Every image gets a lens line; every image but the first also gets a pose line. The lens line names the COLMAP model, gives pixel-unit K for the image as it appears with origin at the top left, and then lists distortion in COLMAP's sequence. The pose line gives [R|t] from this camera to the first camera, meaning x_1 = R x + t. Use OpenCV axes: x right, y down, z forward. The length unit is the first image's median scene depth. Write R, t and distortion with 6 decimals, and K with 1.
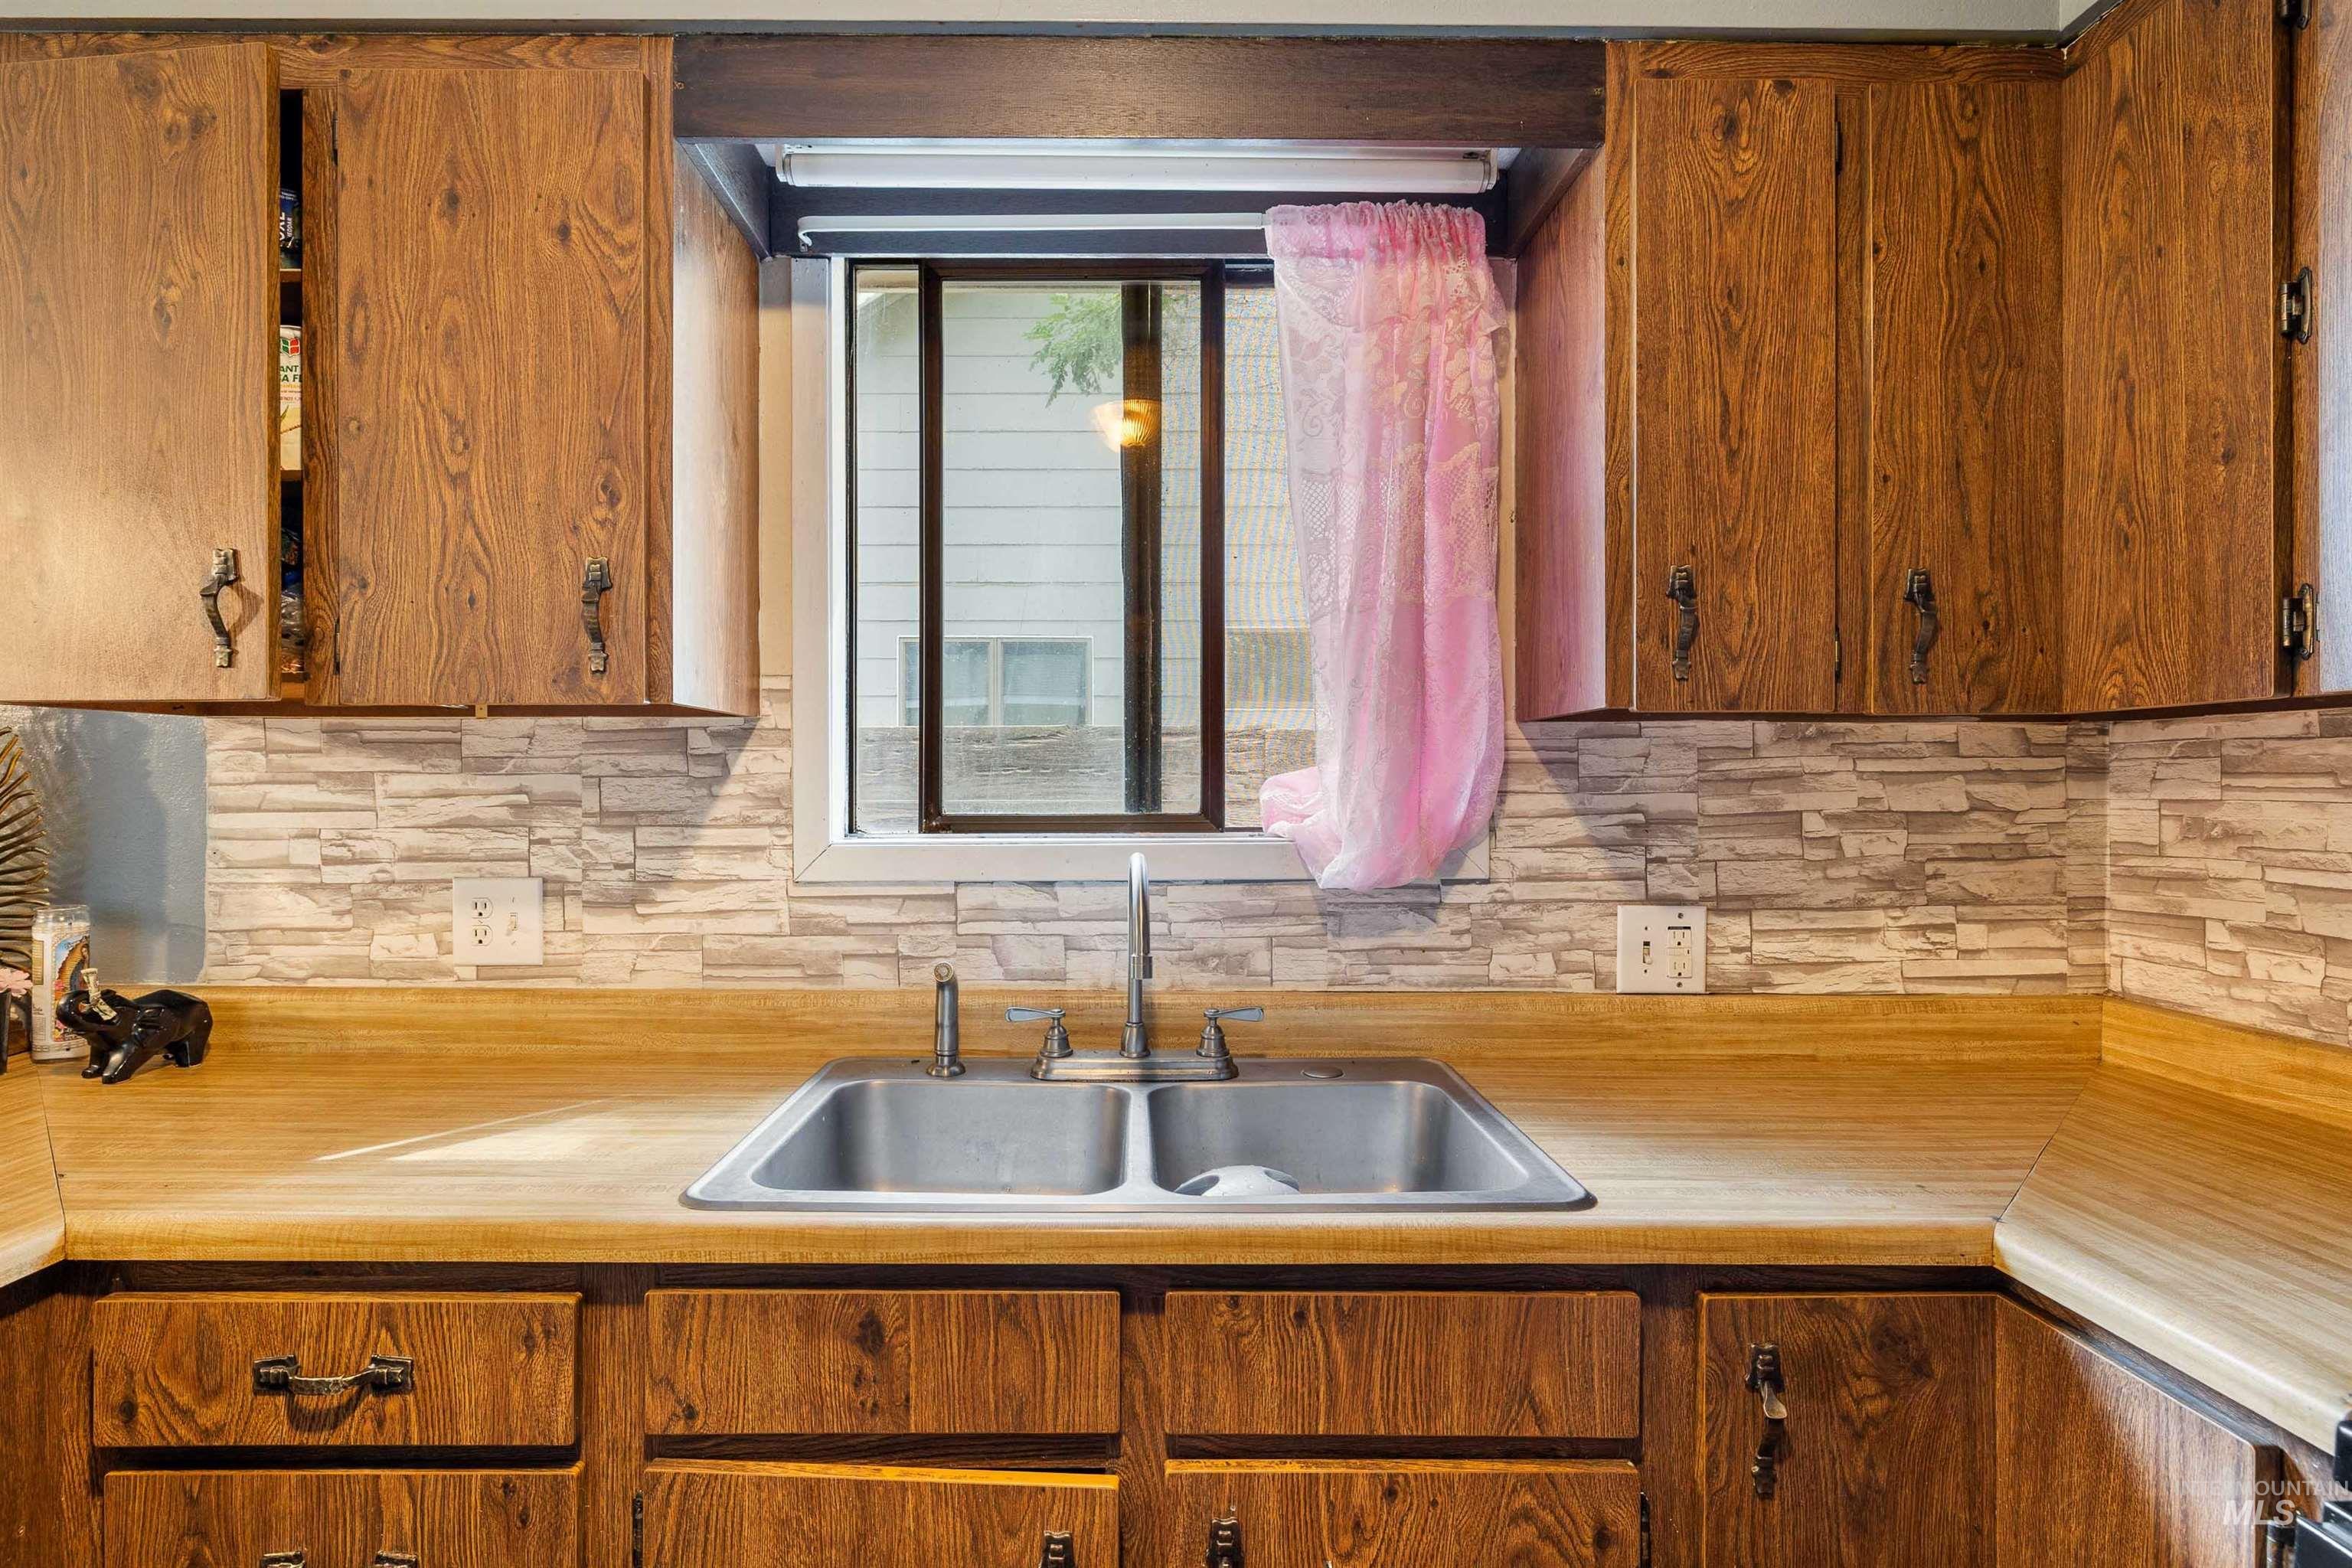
lens RADIAL K [[1130.9, 0, 1167.7], [0, 1130.9, 783.6], [0, 0, 1]] dist [-0.009913, 0.002682]
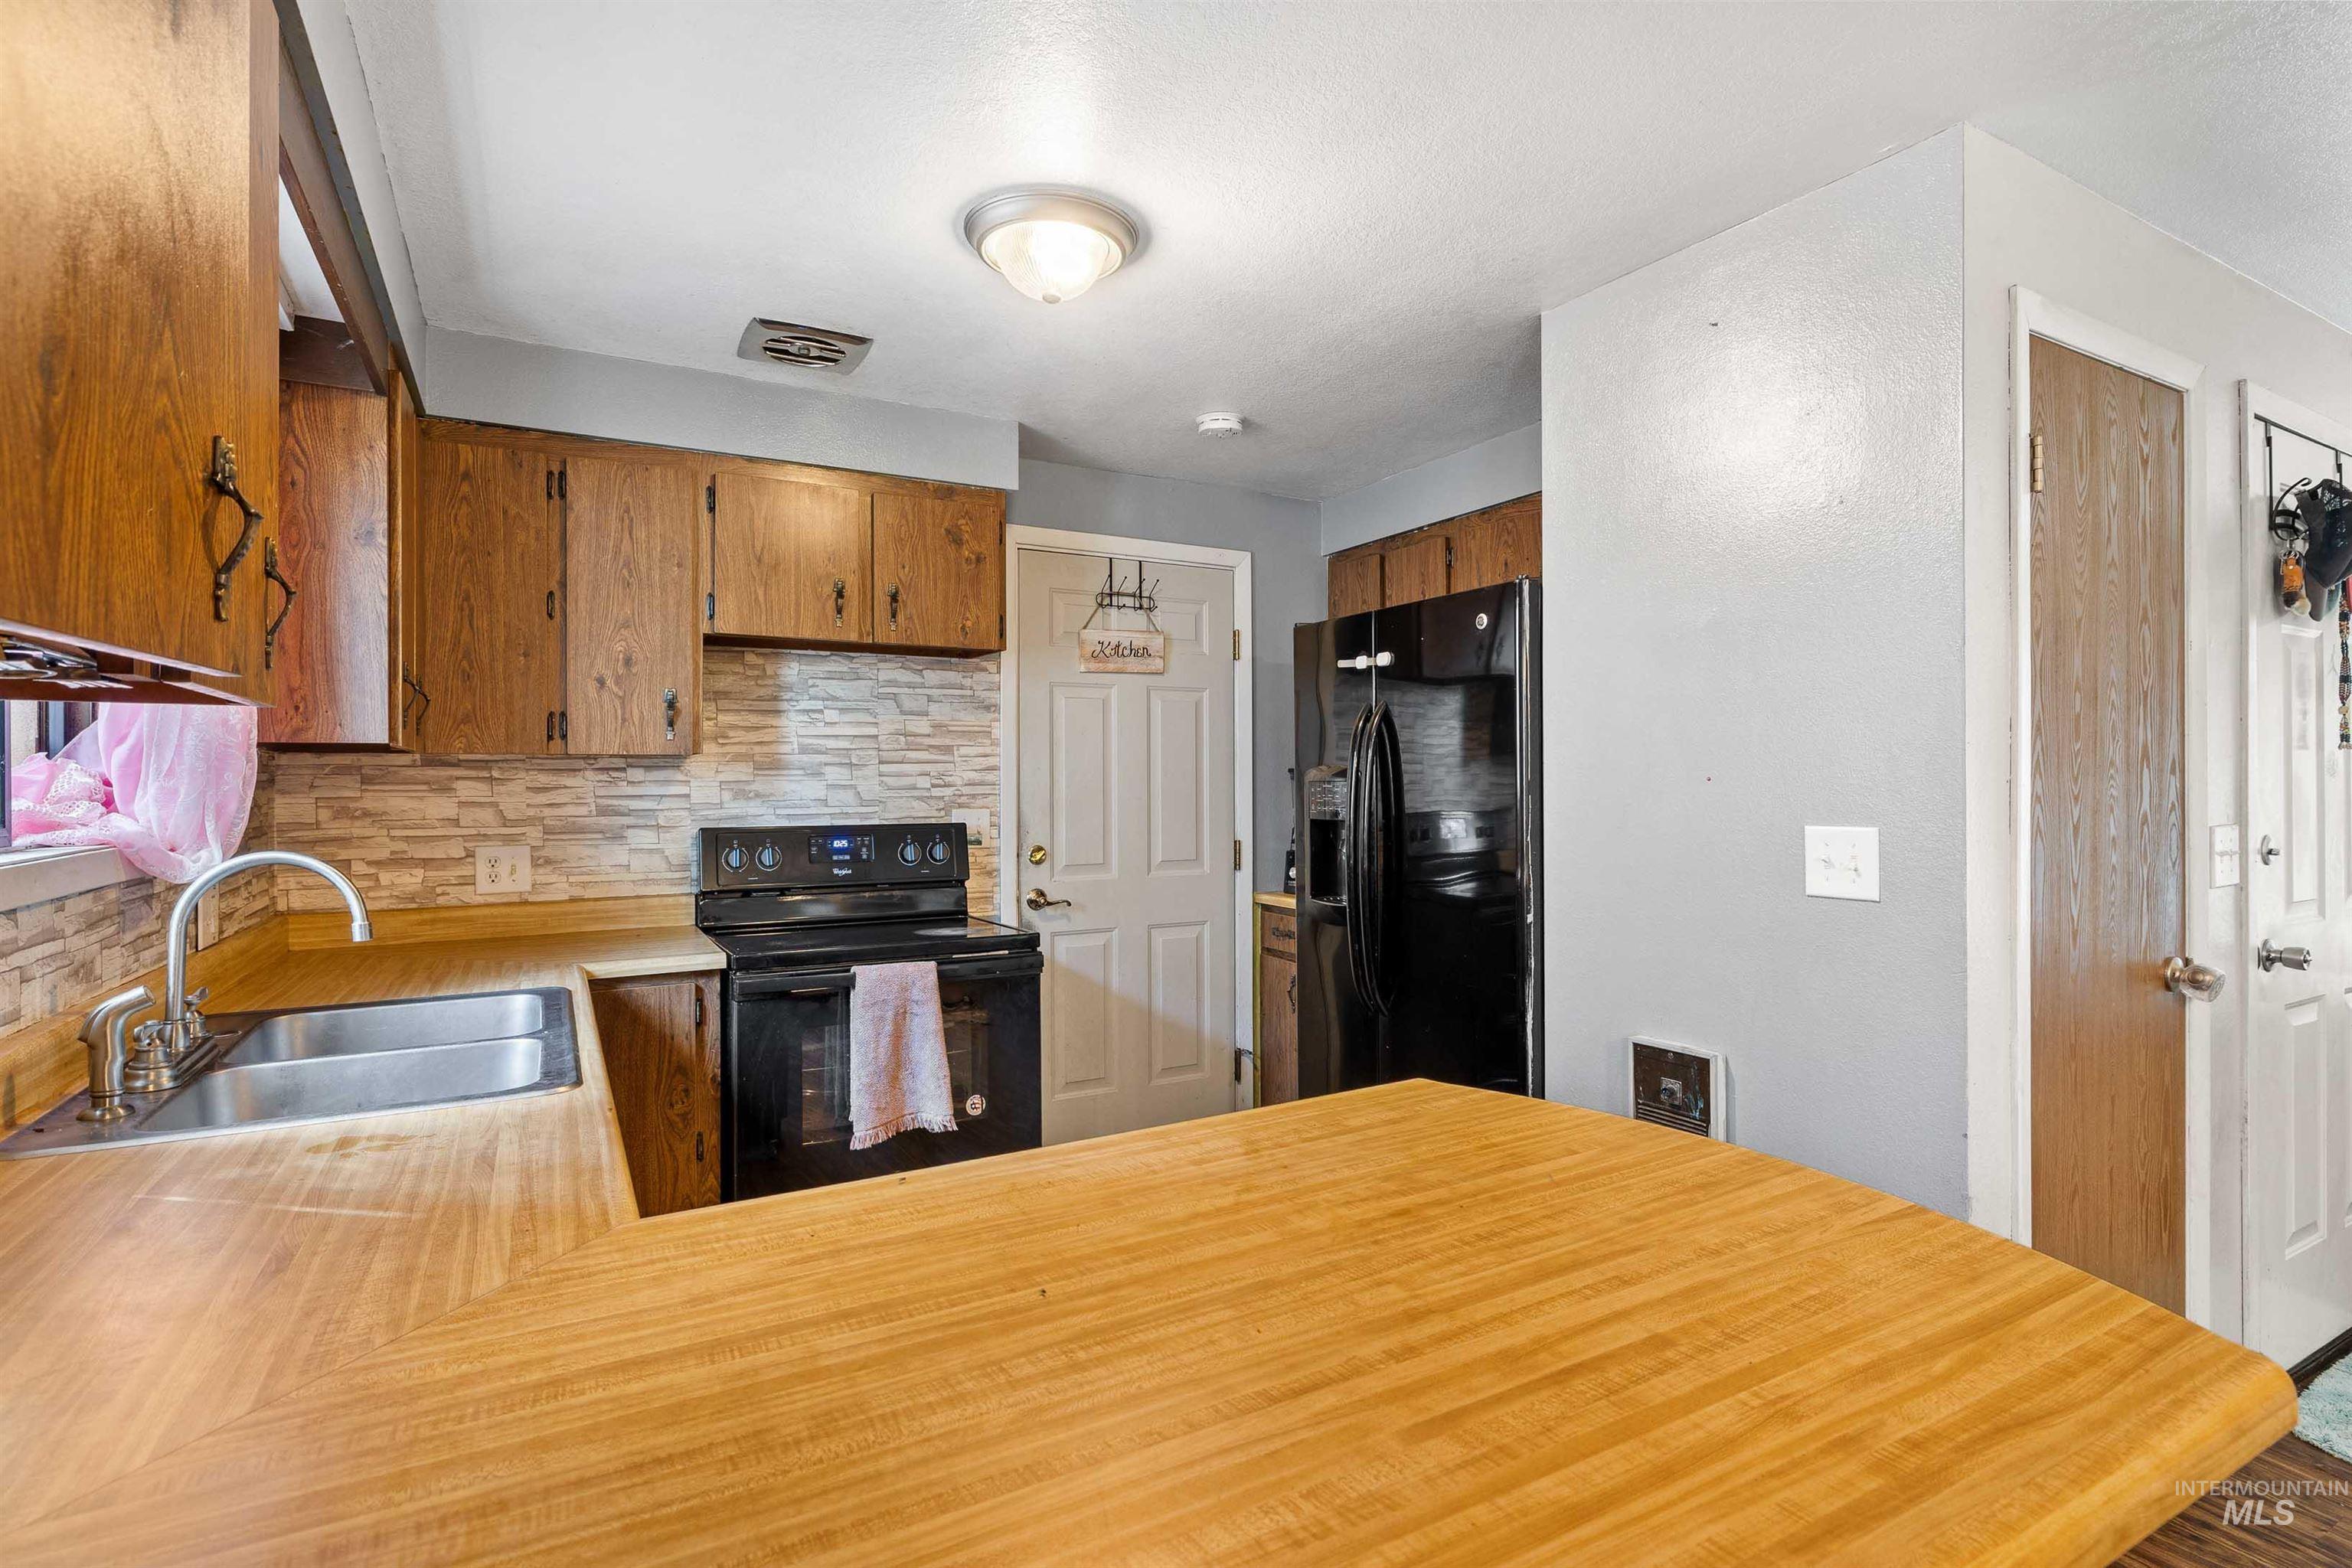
lens RADIAL K [[1130.9, 0, 1176.5], [0, 1130.9, 778.2], [0, 0, 1]] dist [-0.009913, 0.002682]
pose [[-0.484929, 0.003251, 0.874547, -1.297655], [0.004289, 0.999990, -0.001339, -0.007774], [-0.874543, 0.003102, -0.484938, 0.647876]]
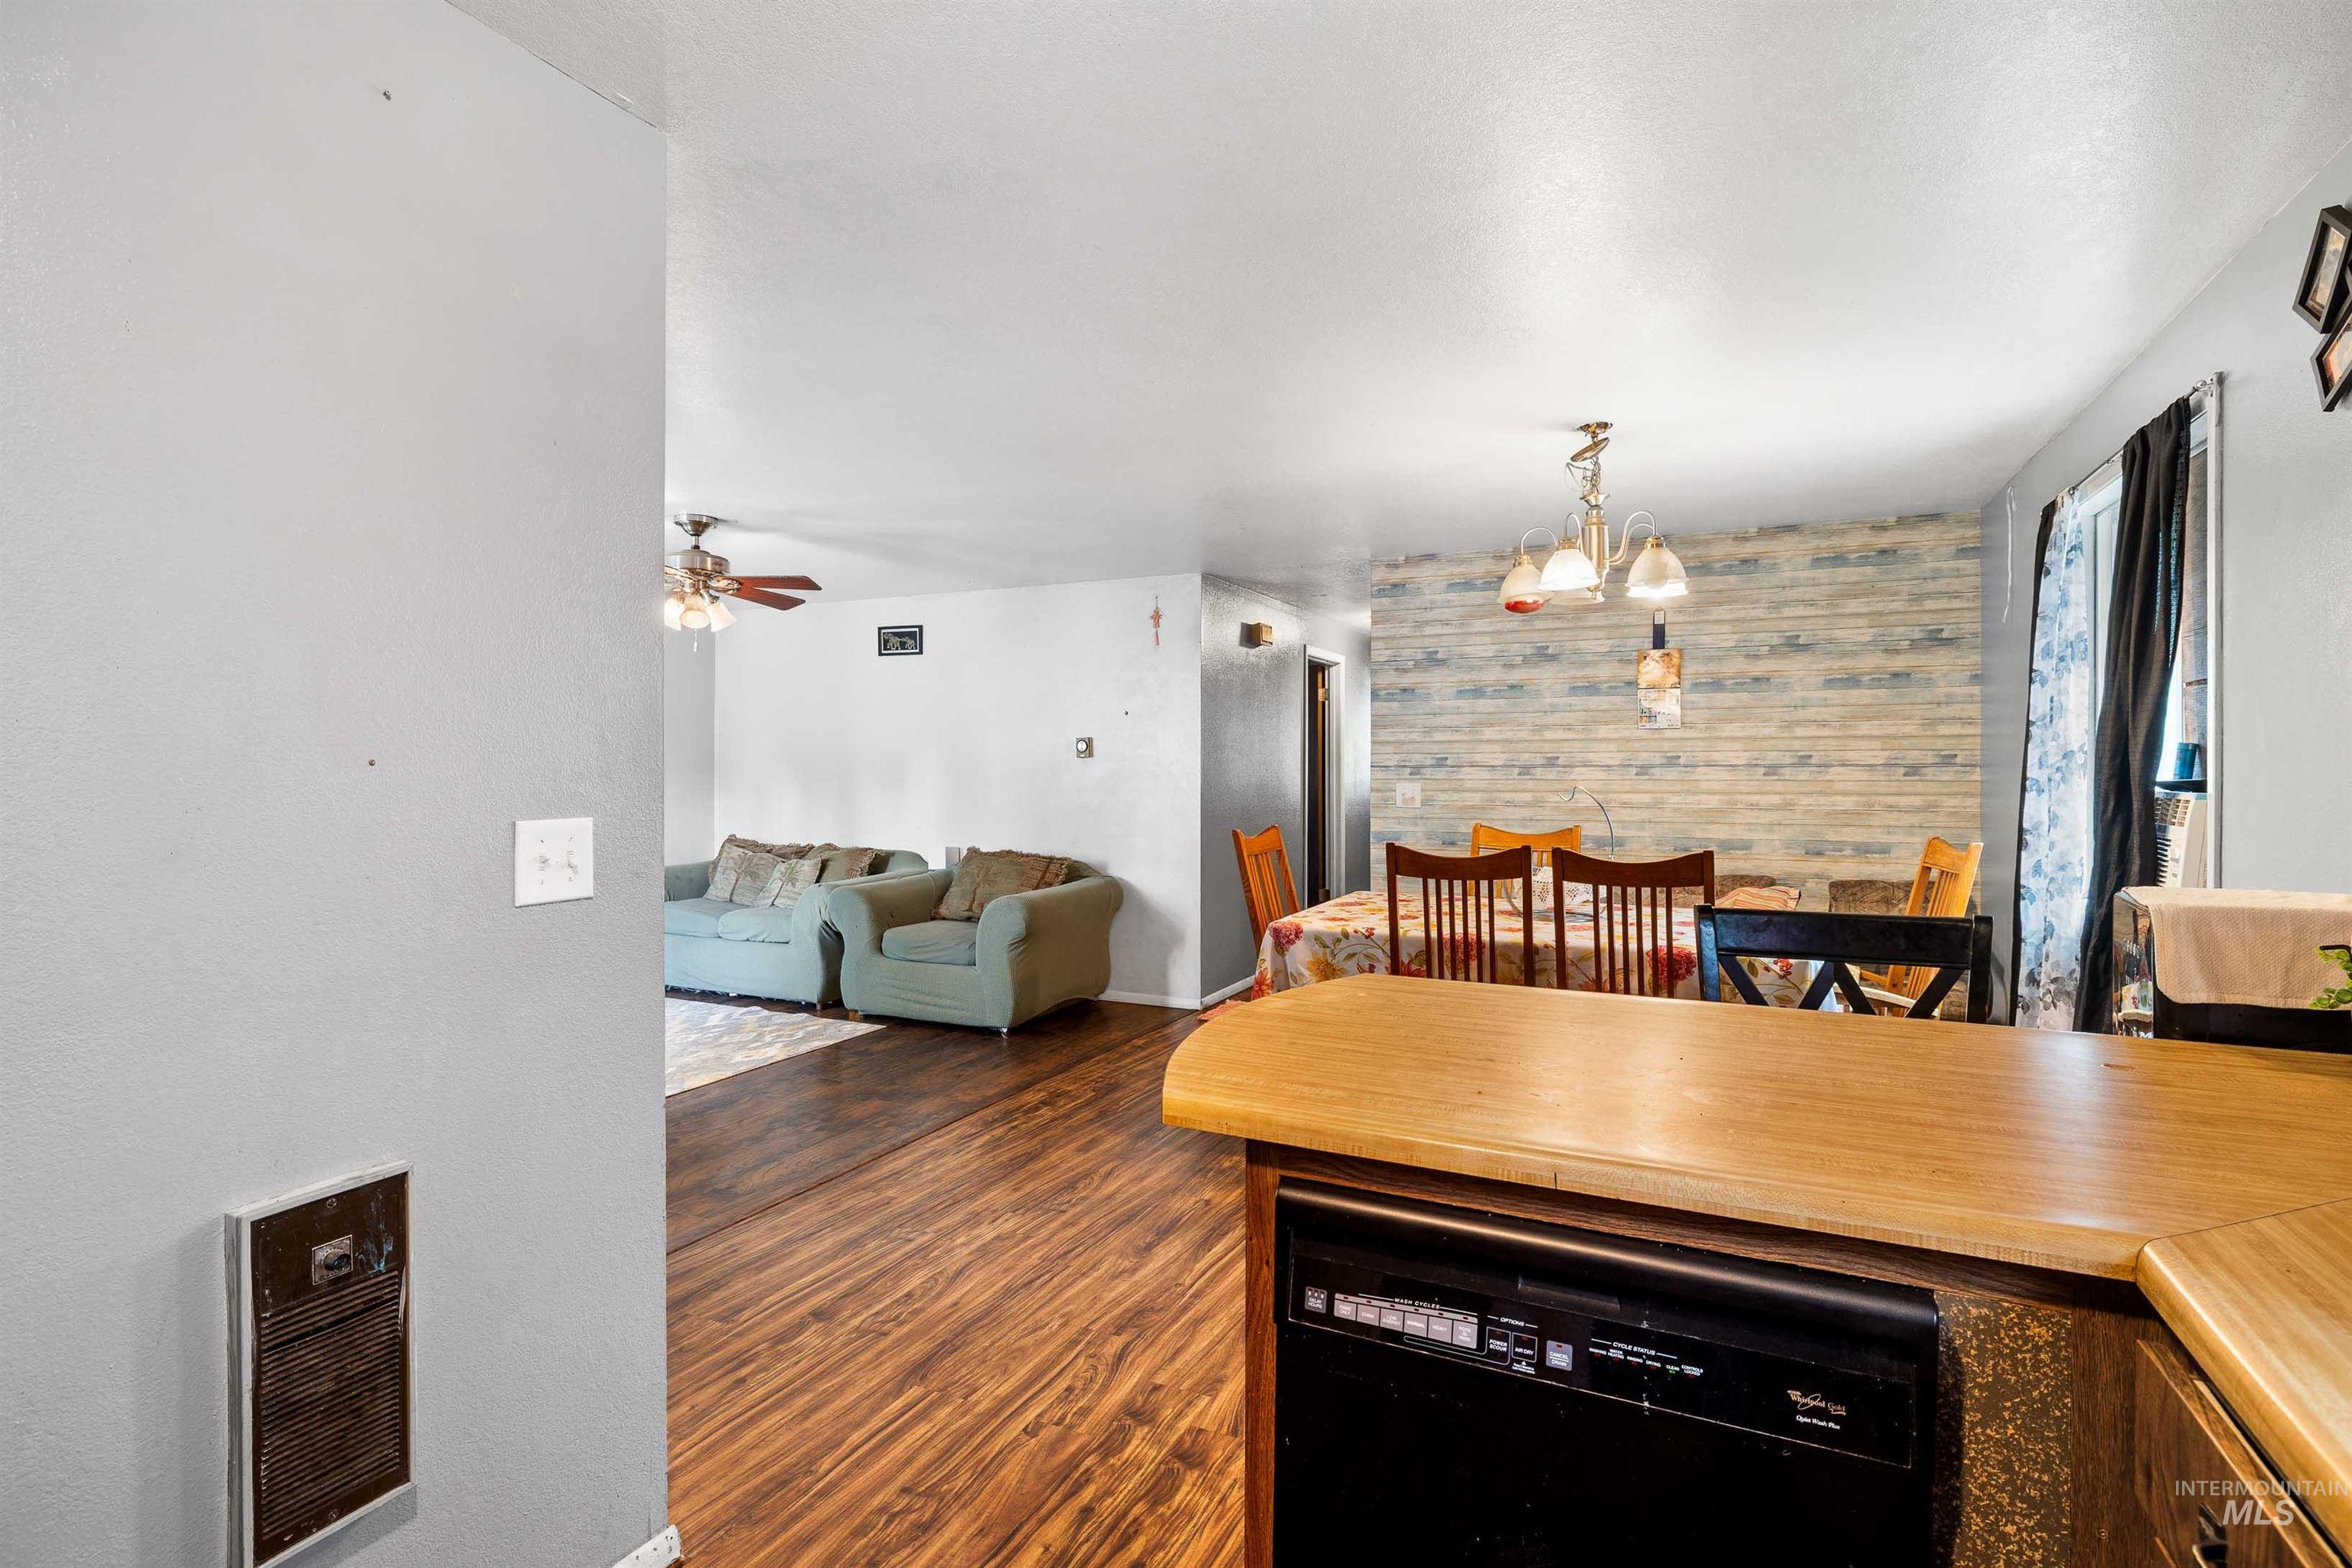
lens RADIAL K [[1130.9, 0, 1191.7], [0, 1130.9, 759.8], [0, 0, 1]] dist [-0.009913, 0.002682]
pose [[-0.428913, -0.006833, -0.903320, 0.135218], [-0.004561, 0.999975, -0.005399, -0.006360], [0.903334, 0.001805, -0.428934, 0.412336]]
